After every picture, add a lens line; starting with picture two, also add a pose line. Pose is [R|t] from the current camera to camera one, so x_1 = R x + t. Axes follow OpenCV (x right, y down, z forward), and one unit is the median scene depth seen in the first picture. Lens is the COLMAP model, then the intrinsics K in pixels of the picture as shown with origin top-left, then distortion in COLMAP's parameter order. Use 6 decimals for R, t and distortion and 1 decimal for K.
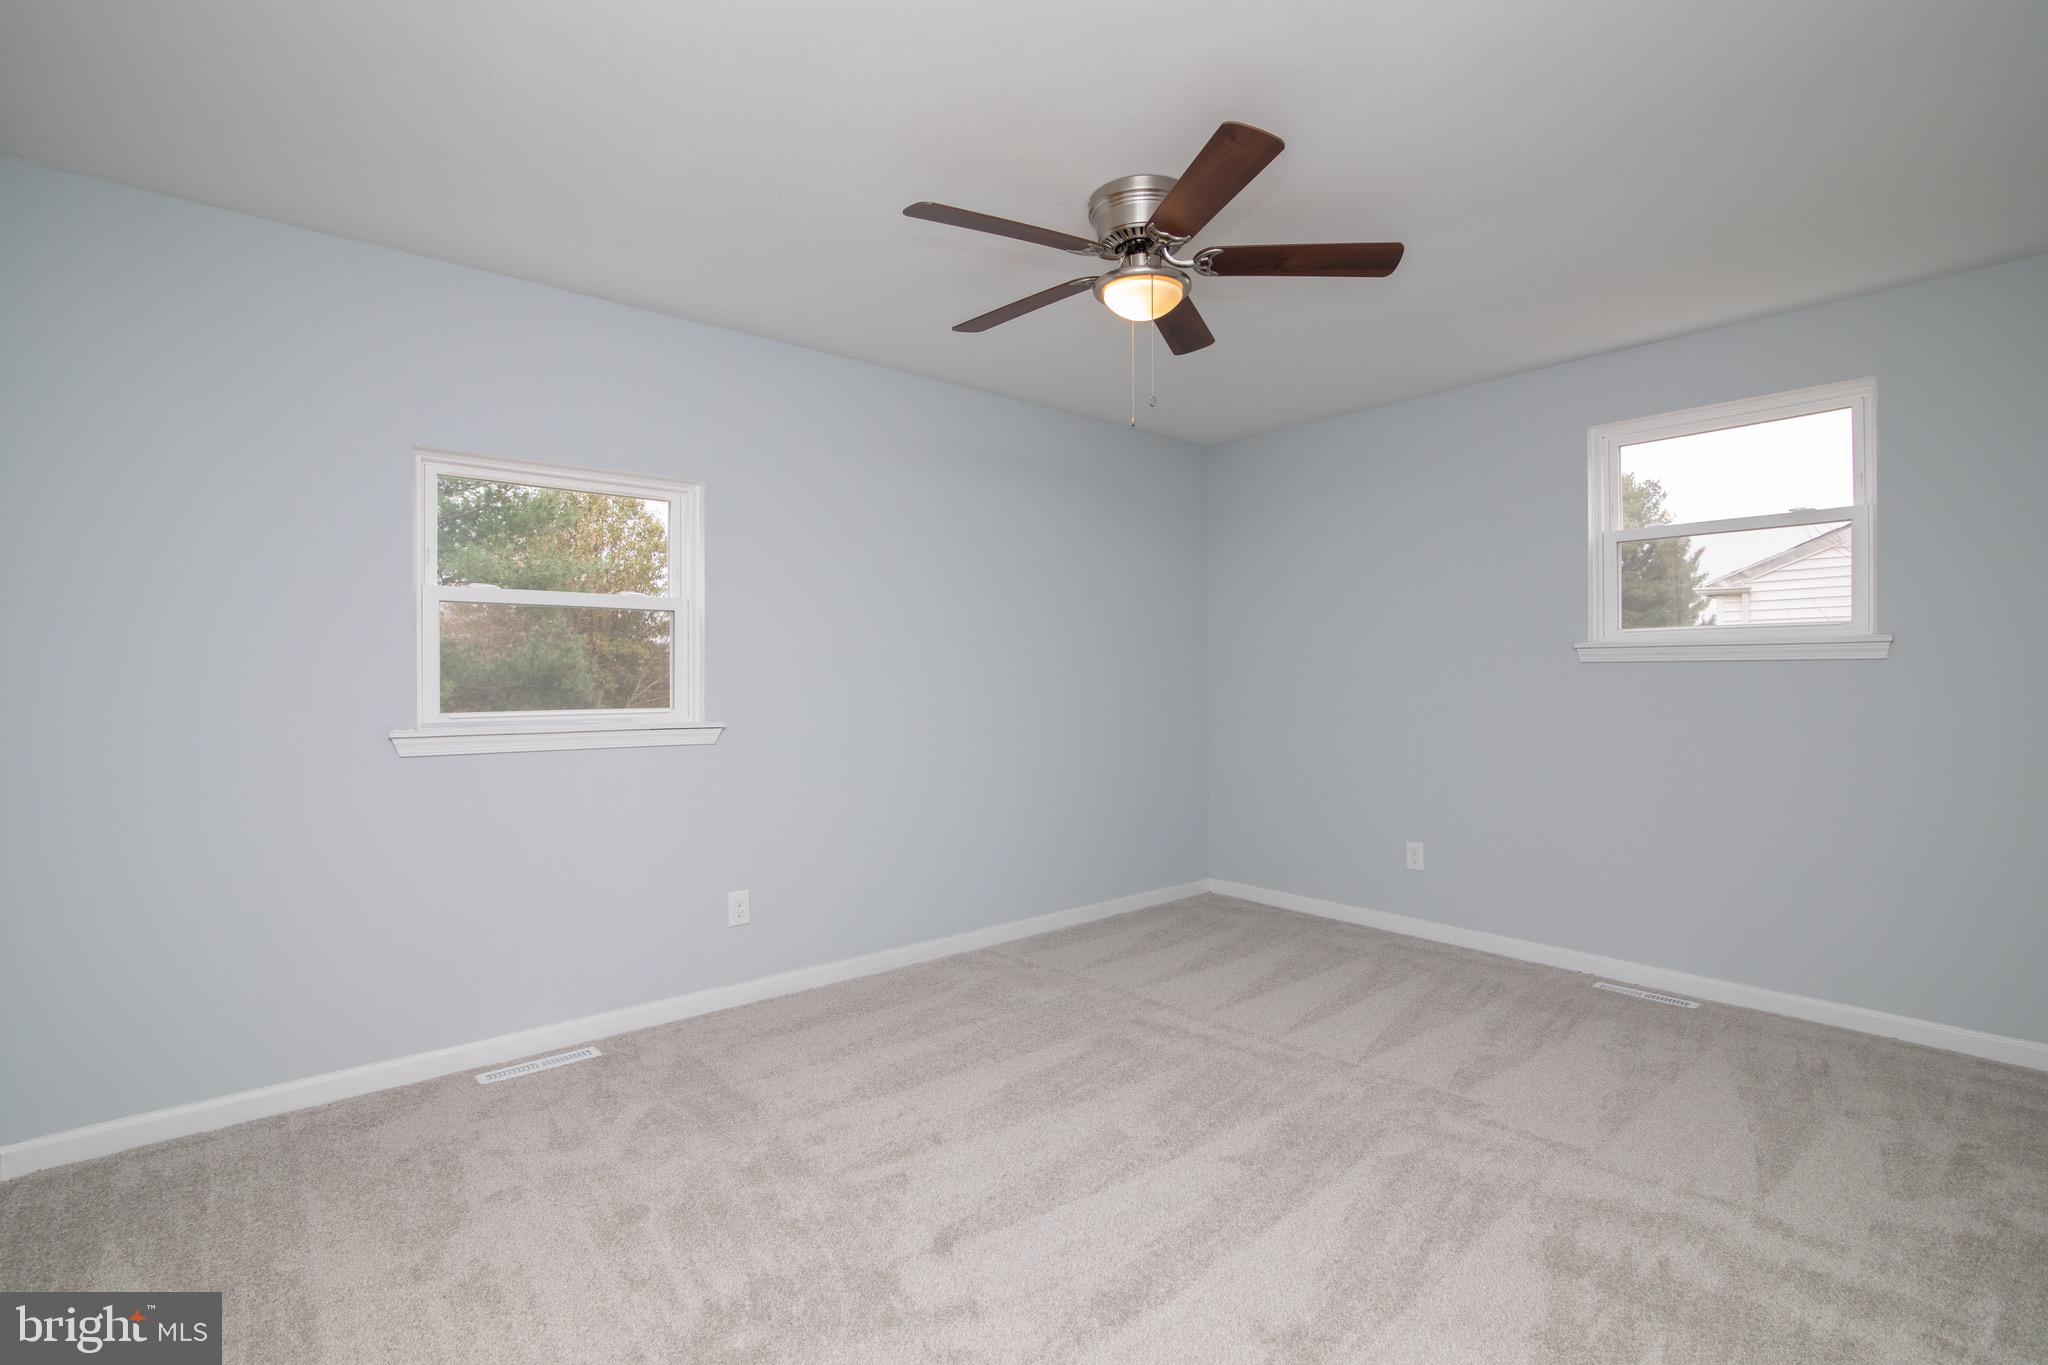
lens RADIAL K [[935.2, 0, 1028.5], [0, 935.2, 677.5], [0, 0, 1]] dist [-0.016342, -0.000181]
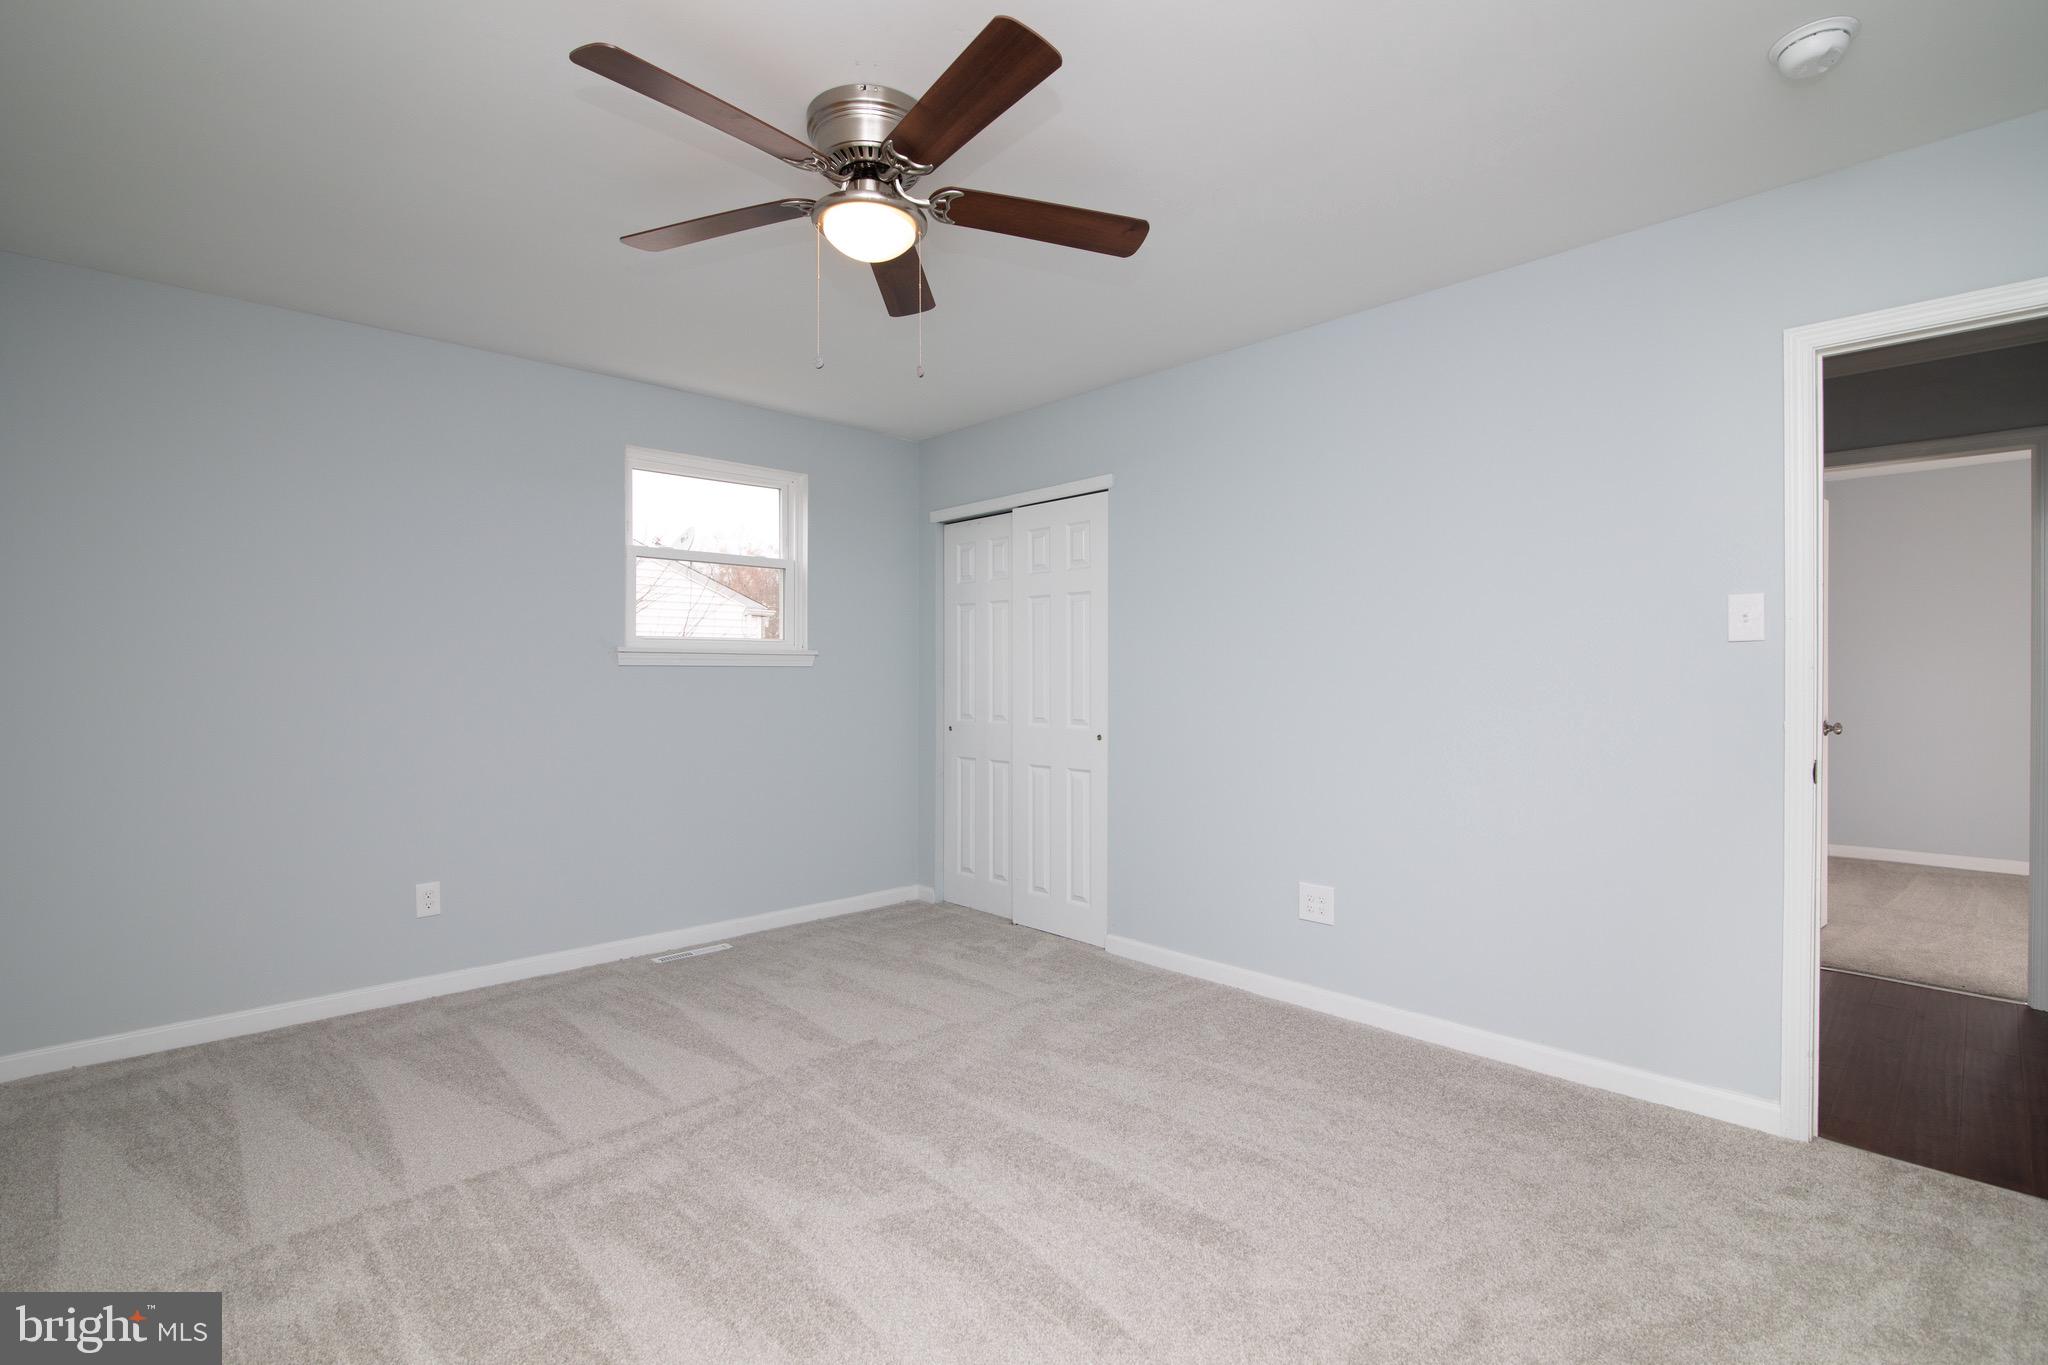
lens RADIAL K [[935.2, 0, 1028.5], [0, 935.2, 677.5], [0, 0, 1]] dist [-0.016342, -0.000181]
pose [[-0.057822, 0.005177, 0.998313, -0.591350], [0.004236, 0.999979, -0.004940, 0.006375], [-0.998318, 0.003943, -0.057843, 0.731594]]
